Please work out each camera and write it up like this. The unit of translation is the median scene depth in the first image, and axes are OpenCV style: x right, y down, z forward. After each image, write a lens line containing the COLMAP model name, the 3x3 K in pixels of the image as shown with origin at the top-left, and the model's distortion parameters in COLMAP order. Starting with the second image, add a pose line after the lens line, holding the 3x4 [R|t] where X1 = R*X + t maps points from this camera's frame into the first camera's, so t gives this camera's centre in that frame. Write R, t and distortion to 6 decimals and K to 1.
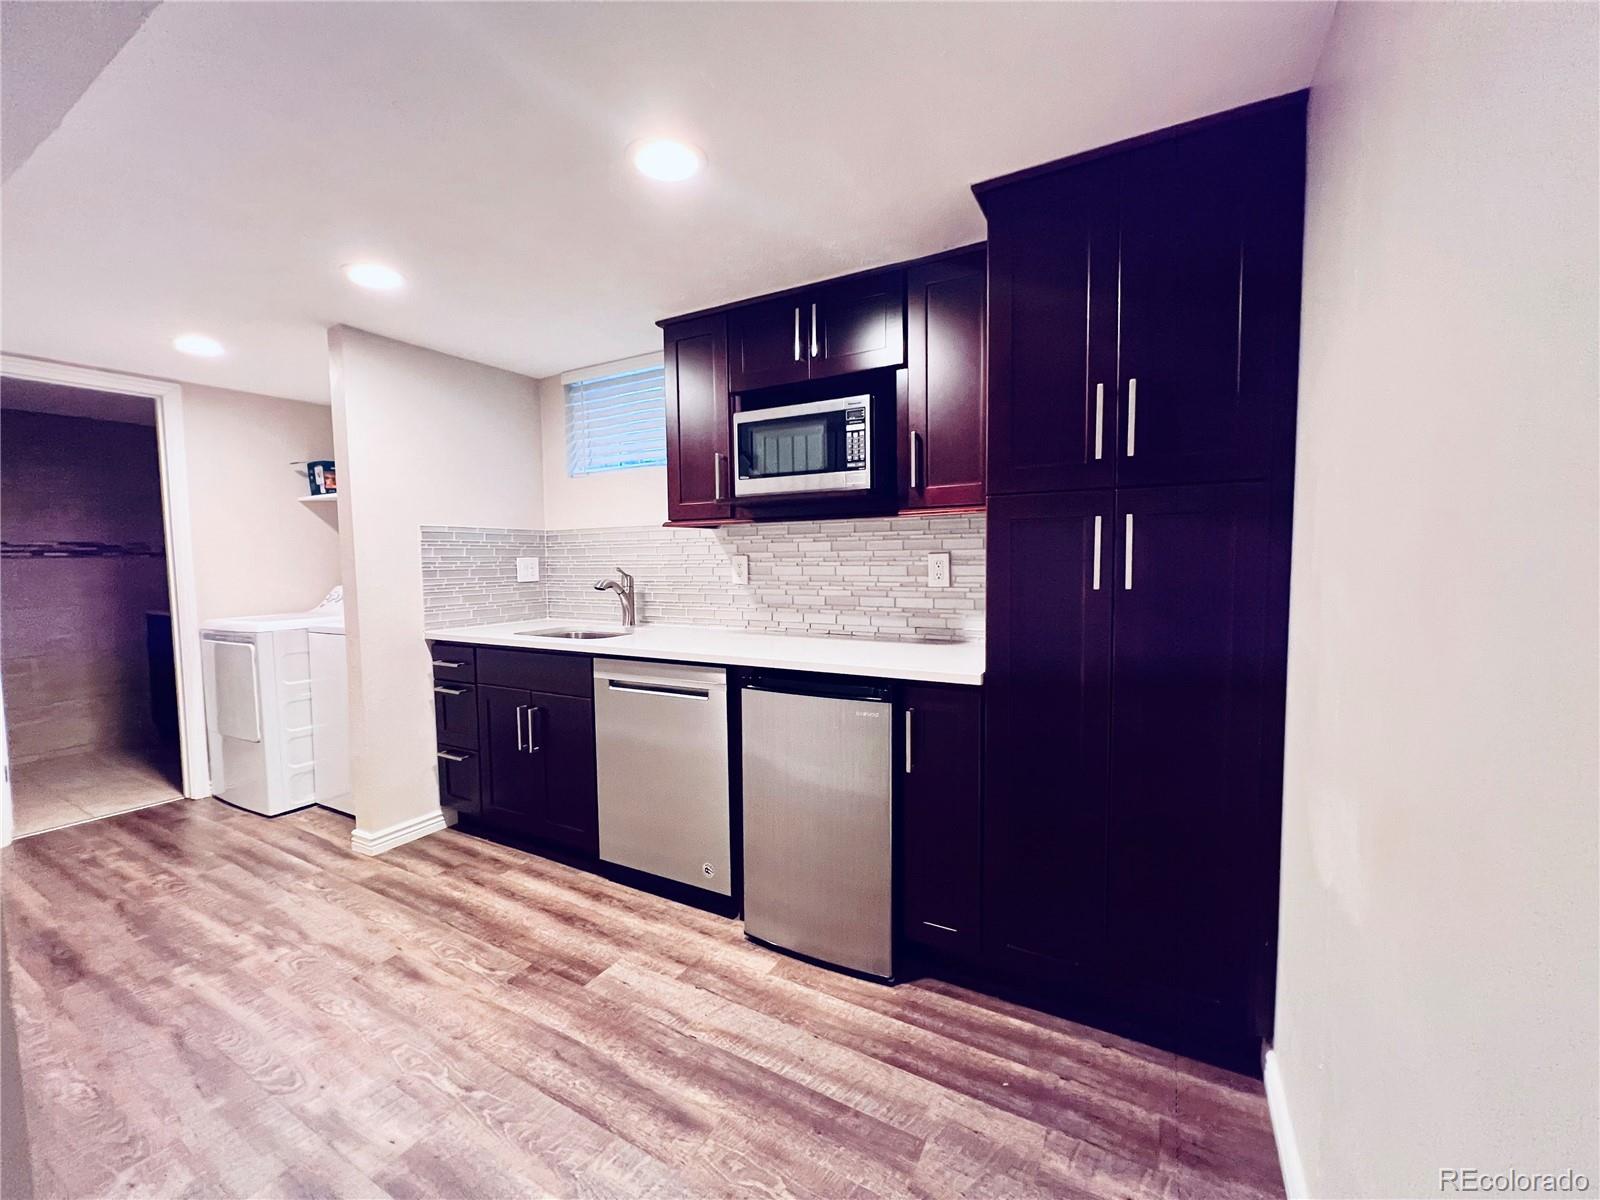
lens RADIAL K [[644.4, 0, 798.2], [0, 644.4, 601.0], [0, 0, 1]] dist [-0.002758, 0.001237]
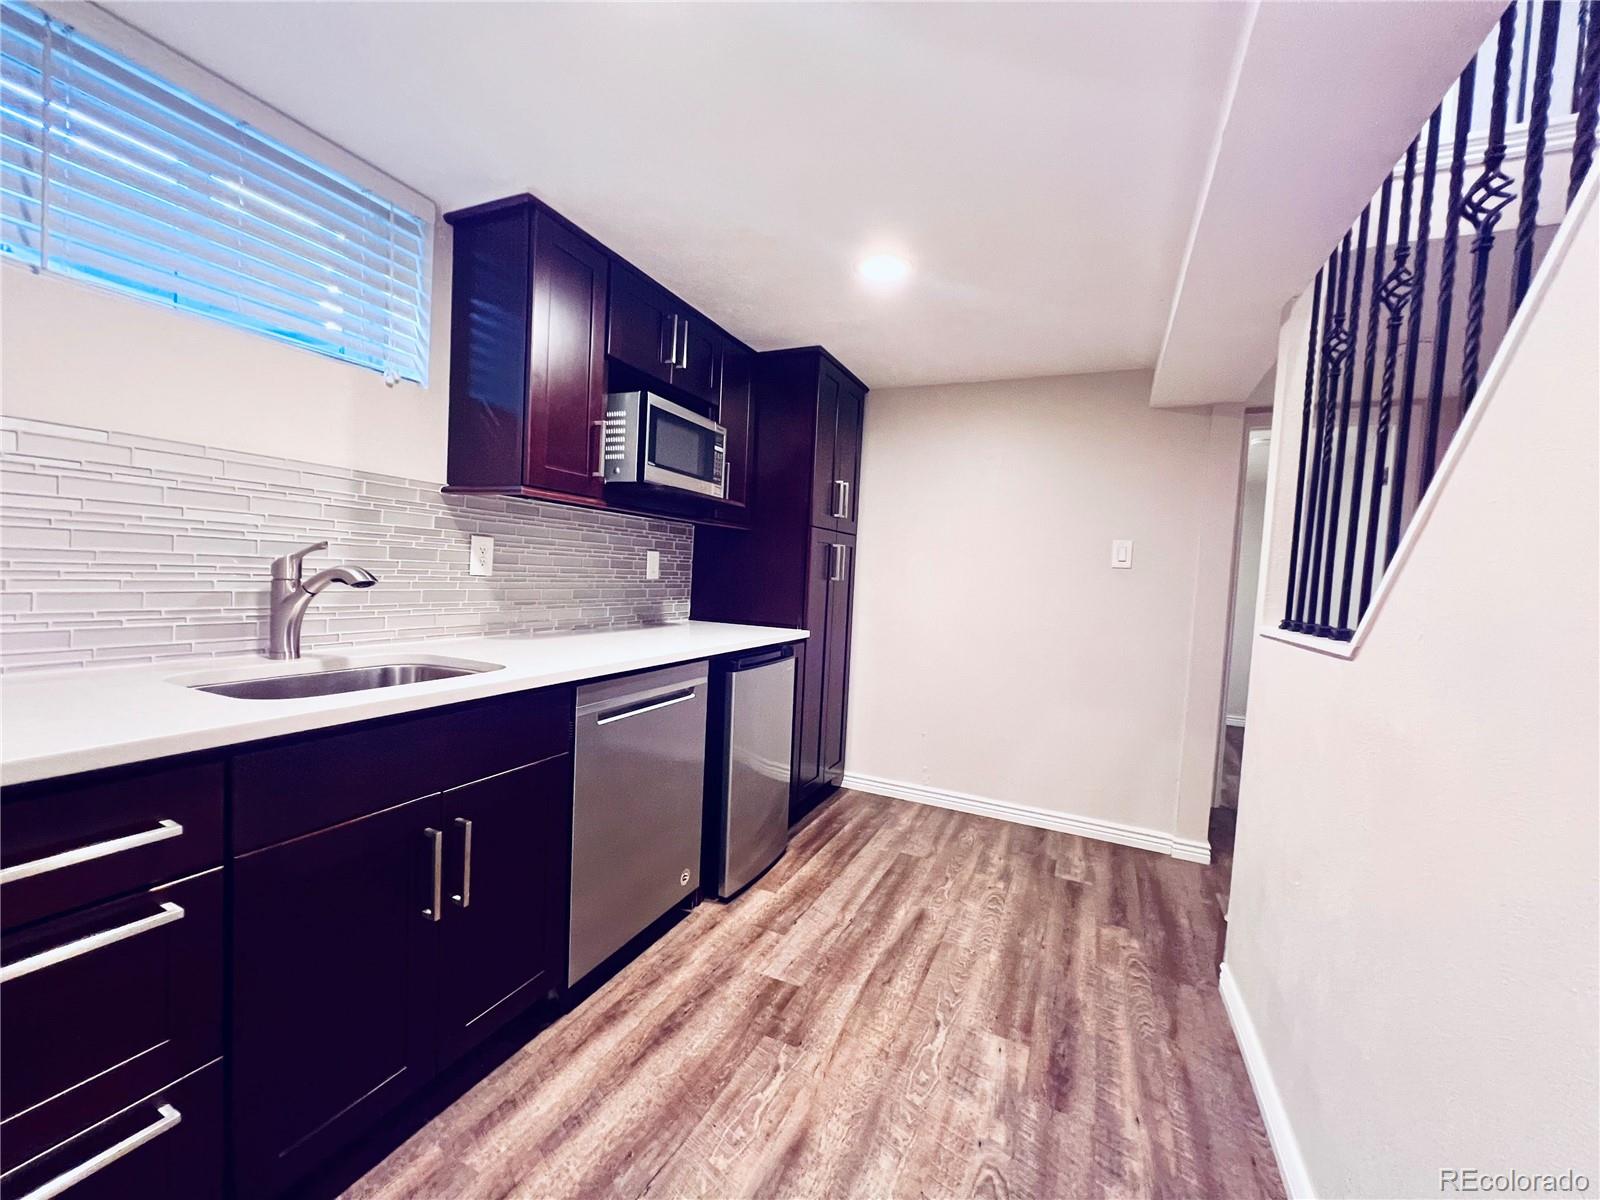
lens RADIAL K [[644.4, 0, 799.2], [0, 644.4, 601.4], [0, 0, 1]] dist [-0.002758, 0.001237]
pose [[-0.080568, -0.038067, 0.996022, -1.375864], [0.018564, 0.999040, 0.039683, -0.031188], [-0.996576, 0.021687, -0.079784, 1.136353]]
